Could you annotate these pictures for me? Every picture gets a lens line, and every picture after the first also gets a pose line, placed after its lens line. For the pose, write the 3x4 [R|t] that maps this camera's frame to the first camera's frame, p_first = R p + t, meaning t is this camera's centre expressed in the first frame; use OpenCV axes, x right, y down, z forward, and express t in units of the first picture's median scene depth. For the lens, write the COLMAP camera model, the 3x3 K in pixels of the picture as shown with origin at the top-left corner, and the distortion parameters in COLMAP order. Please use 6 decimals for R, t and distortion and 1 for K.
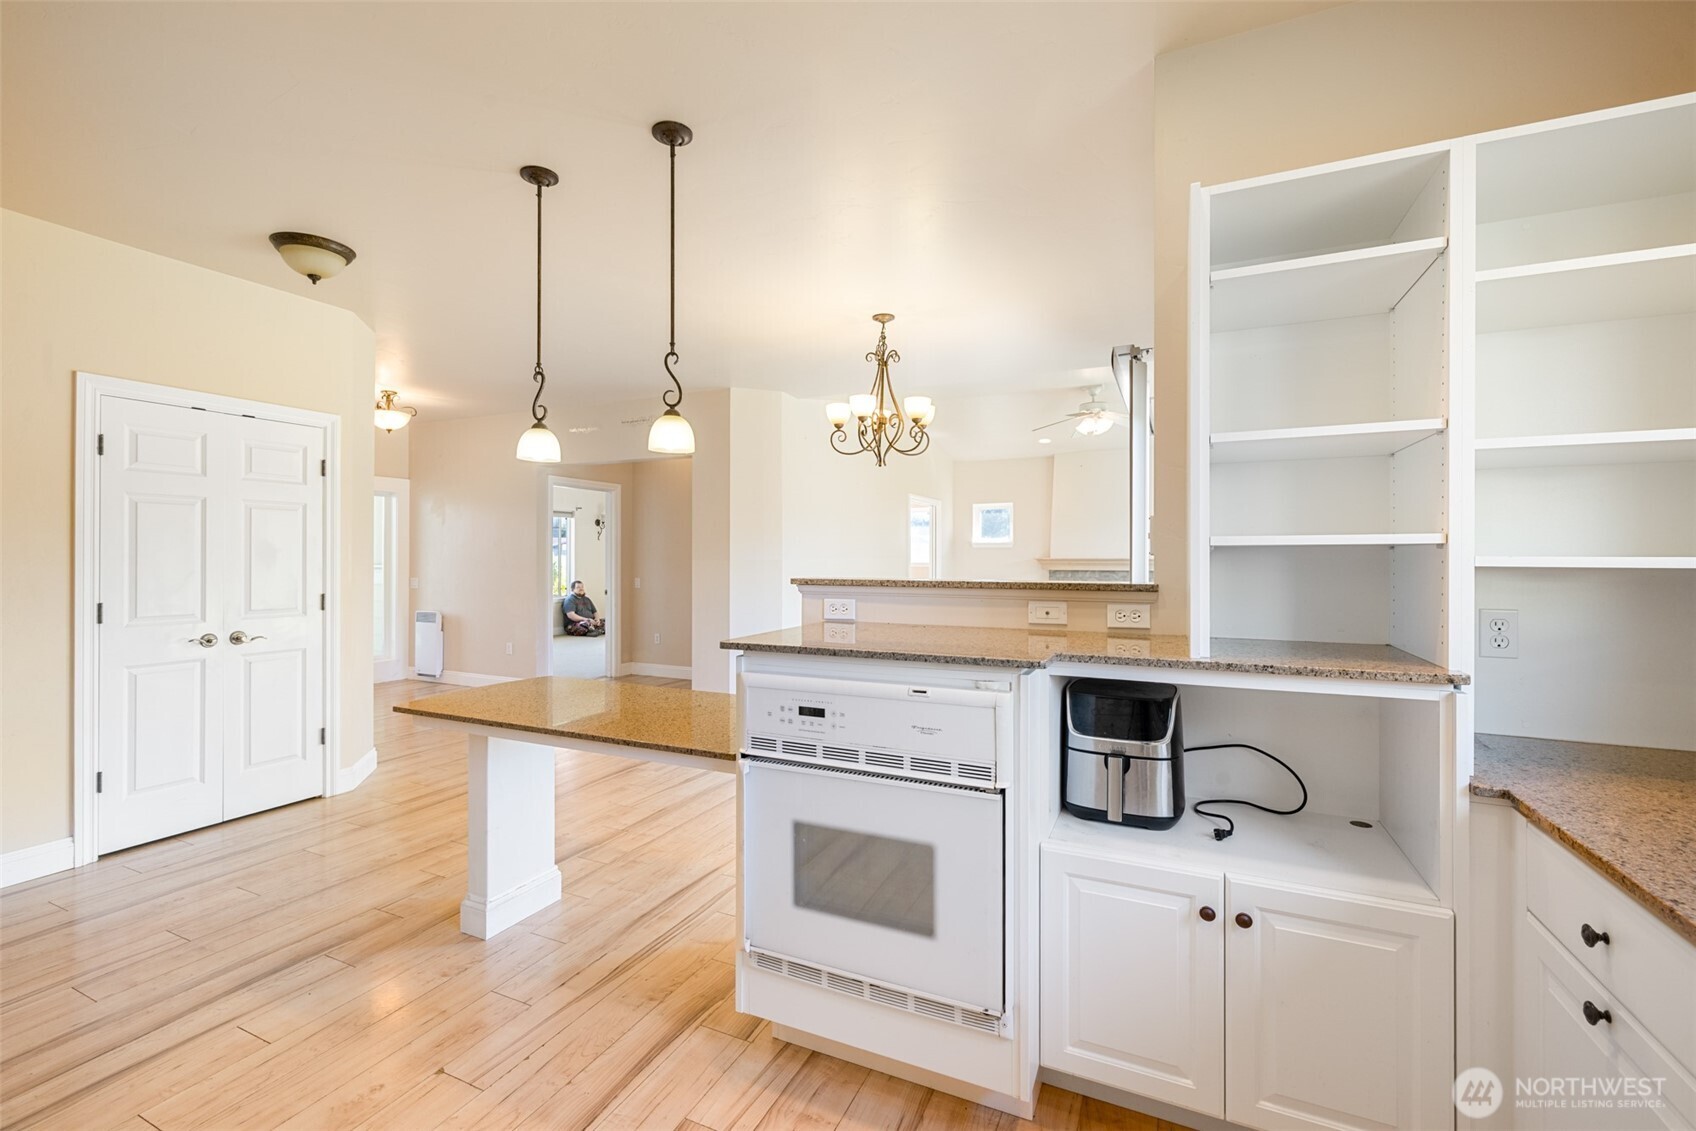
lens RADIAL K [[718.8, 0, 835.5], [0, 718.8, 556.0], [0, 0, 1]] dist [0.000882, -0.000050]
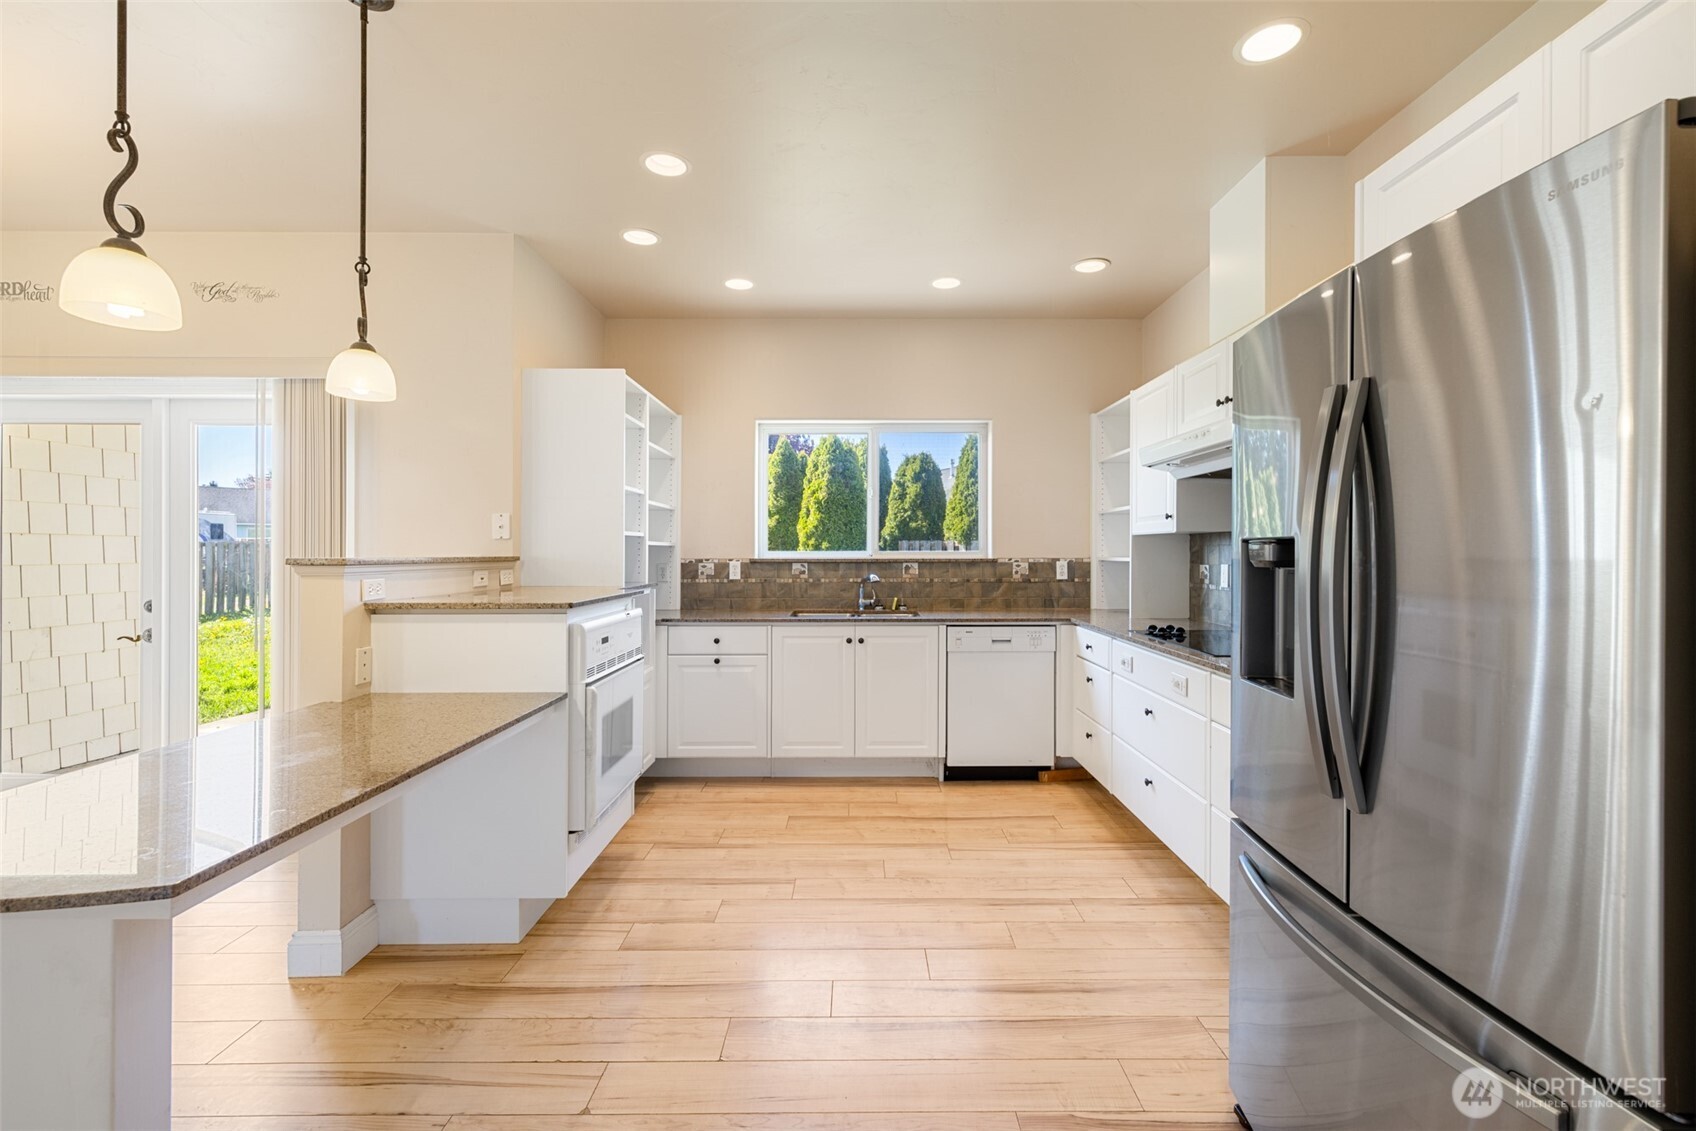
lens RADIAL K [[718.8, 0, 861.6], [0, 718.8, 558.6], [0, 0, 1]] dist [0.000882, -0.000050]
pose [[-0.434258, -0.010036, 0.900733, -0.901210], [-0.000674, 0.999941, 0.010816, 0.016901], [-0.900788, 0.004090, -0.434239, 0.652562]]
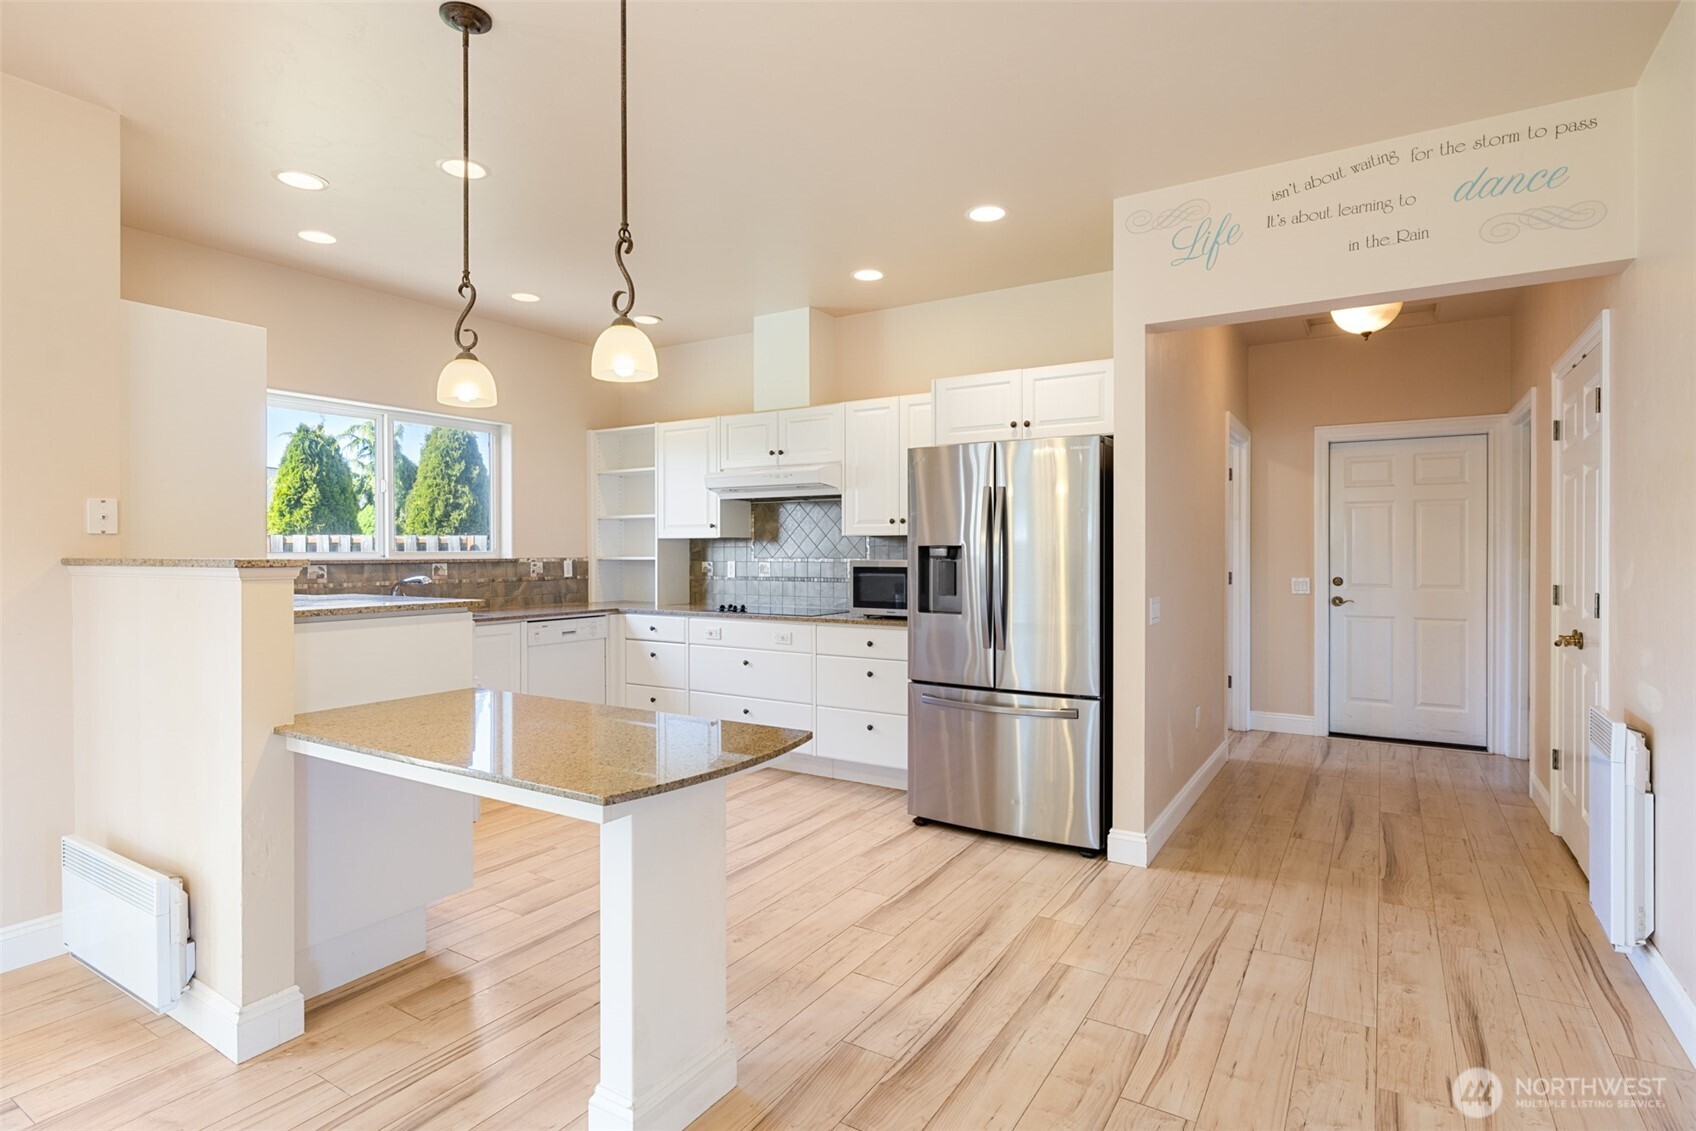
lens RADIAL K [[859.1, 0, 844.1], [0, 859.1, 556.0], [0, 0, 1]] dist [-0.004299, 0.001385]
pose [[-0.993110, -0.001622, 0.117175, -0.595617], [-0.001133, 0.999990, 0.004237, 0.018917], [-0.117181, 0.004075, -0.993102, 1.487219]]
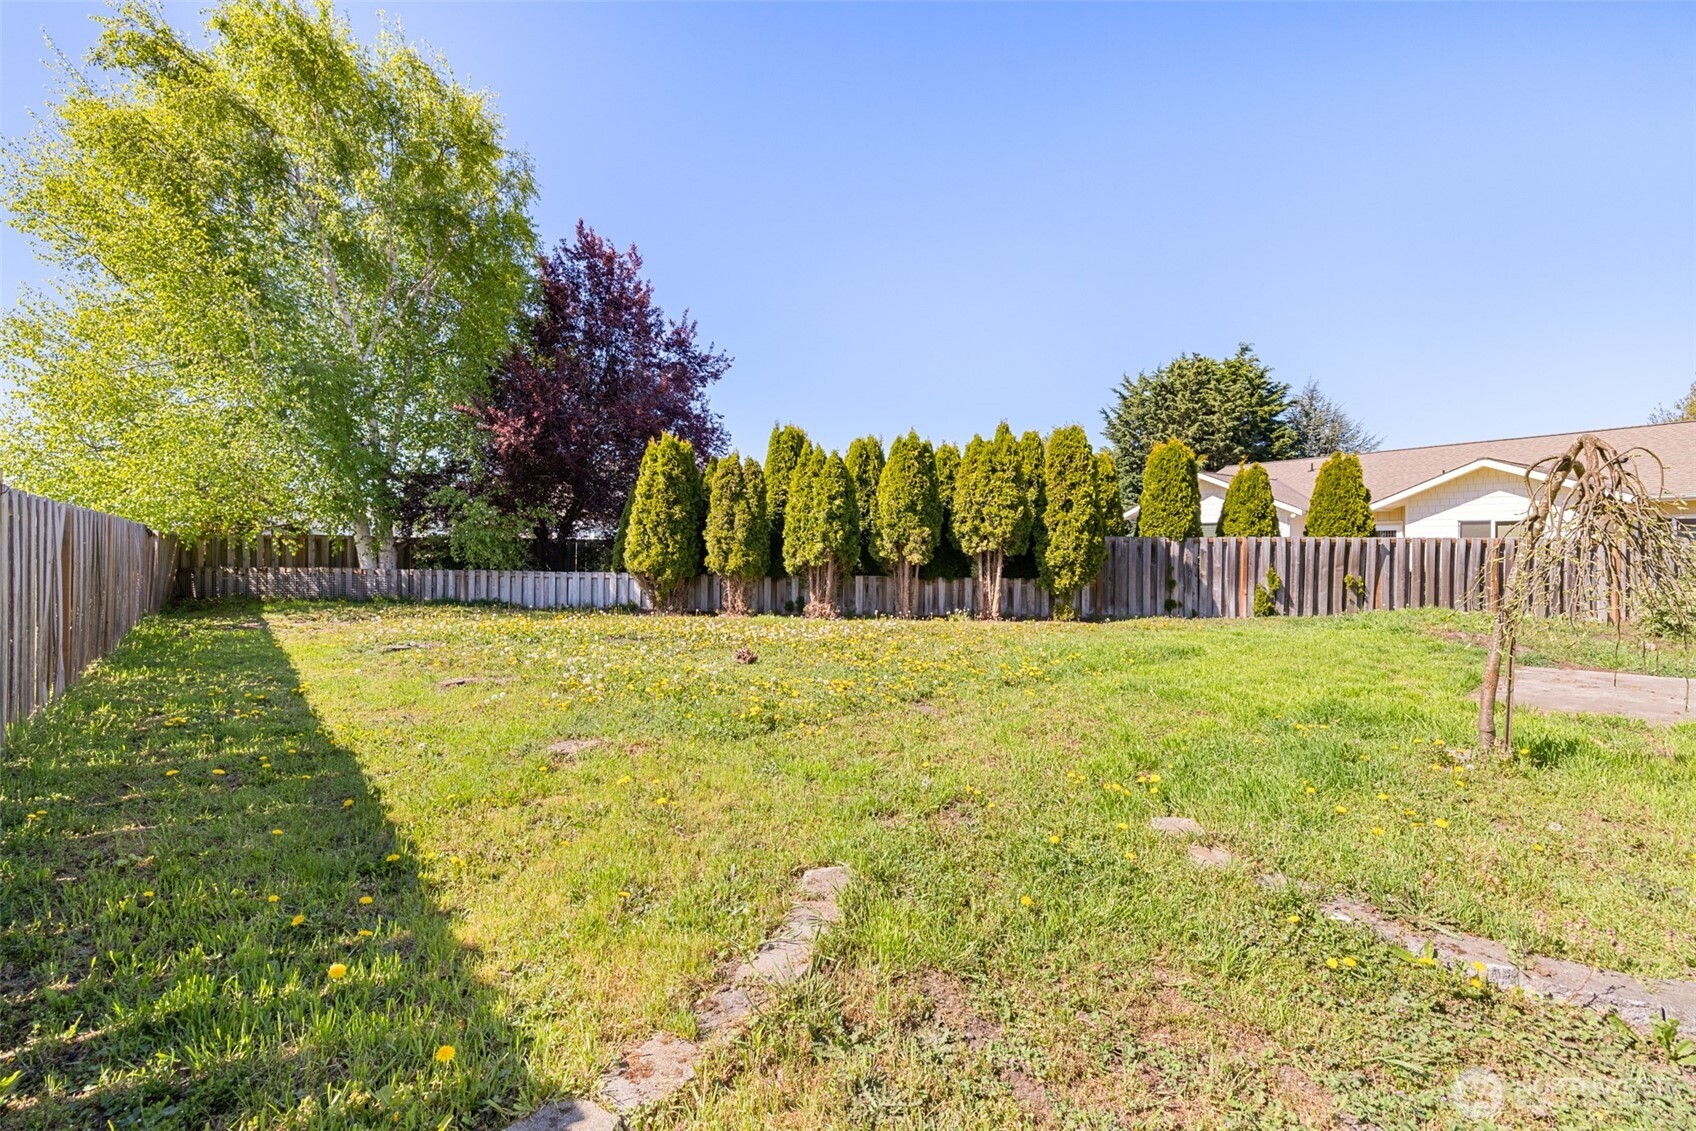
lens RADIAL K [[718.8, 0, 831.2], [0, 718.8, 541.2], [0, 0, 1]] dist [0.000882, -0.000050]
pose [[-0.908800, -0.005245, 0.417198, 2.851385], [-0.009505, 0.999922, -0.008134, 0.041273], [-0.417123, -0.011357, -0.908779, 3.582613]]
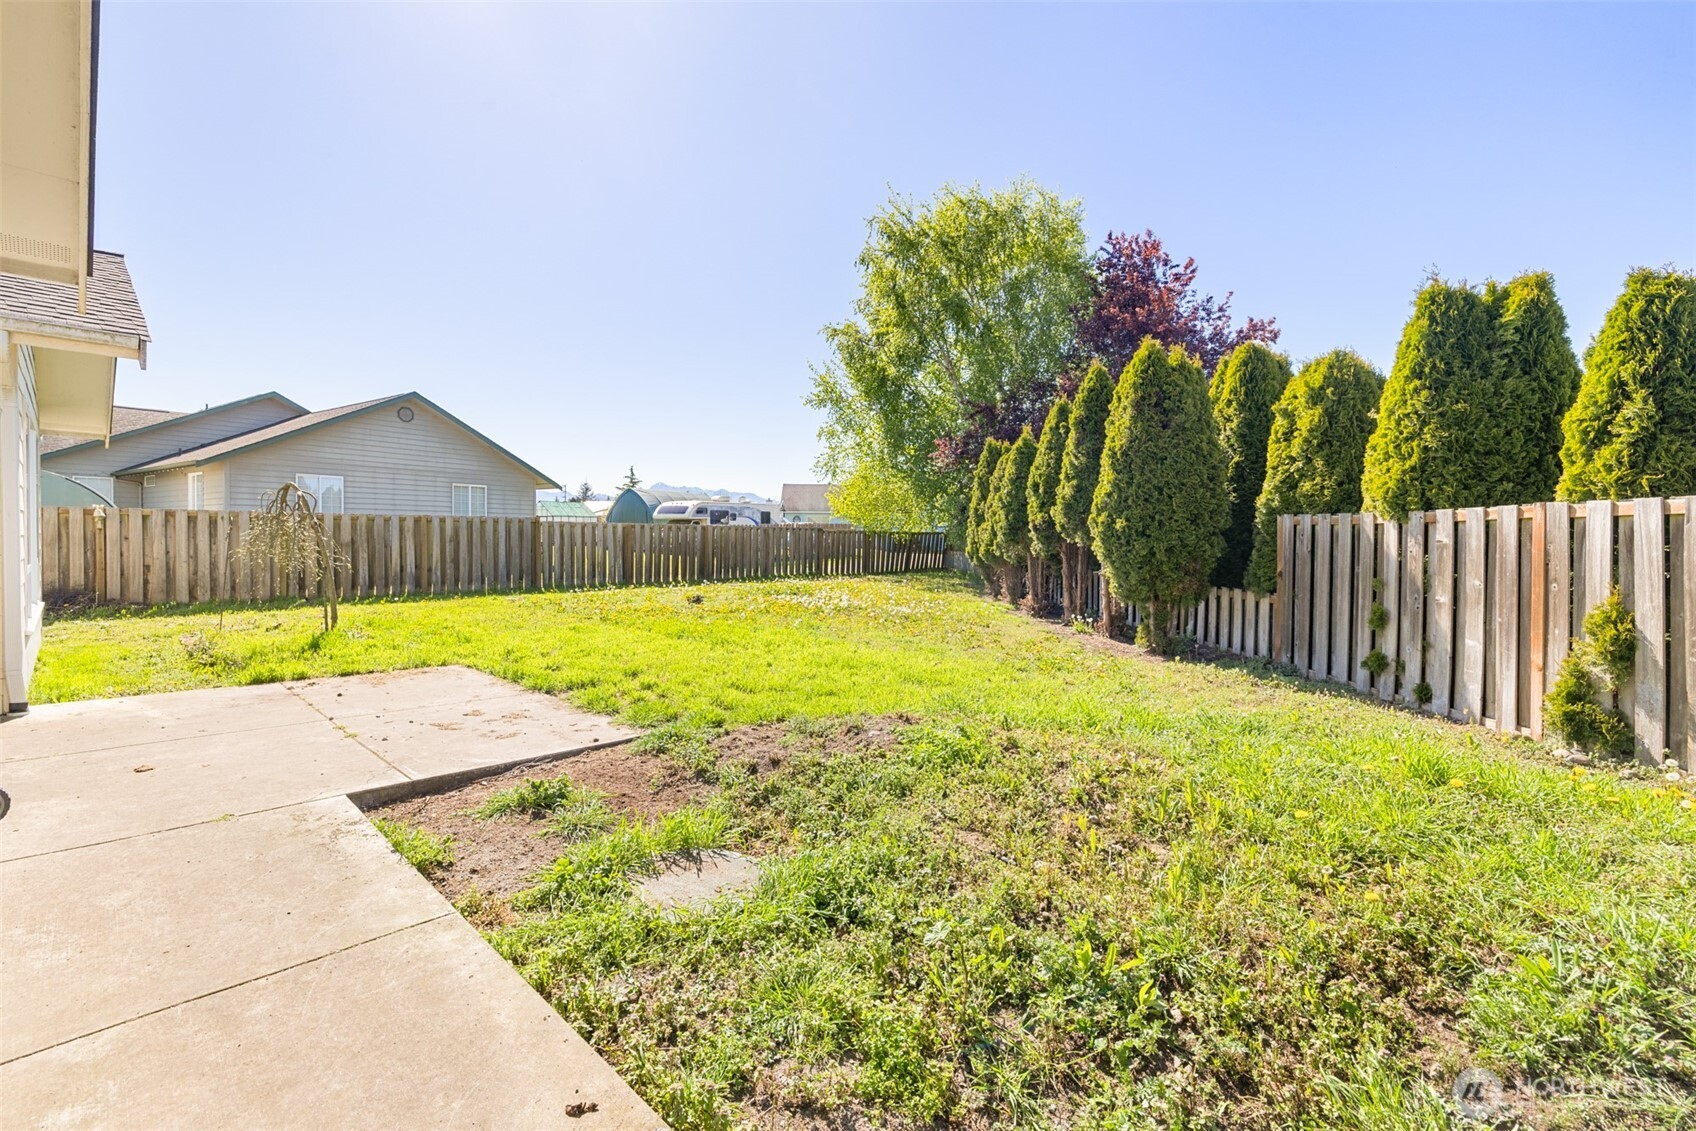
lens RADIAL K [[718.8, 0, 830.6], [0, 718.8, 549.3], [0, 0, 1]] dist [0.000882, -0.000050]
pose [[0.315459, -0.019354, 0.948742, 0.230704], [-0.006102, 0.999730, 0.022423, 0.026322], [-0.948920, -0.012863, 0.315256, -0.893590]]
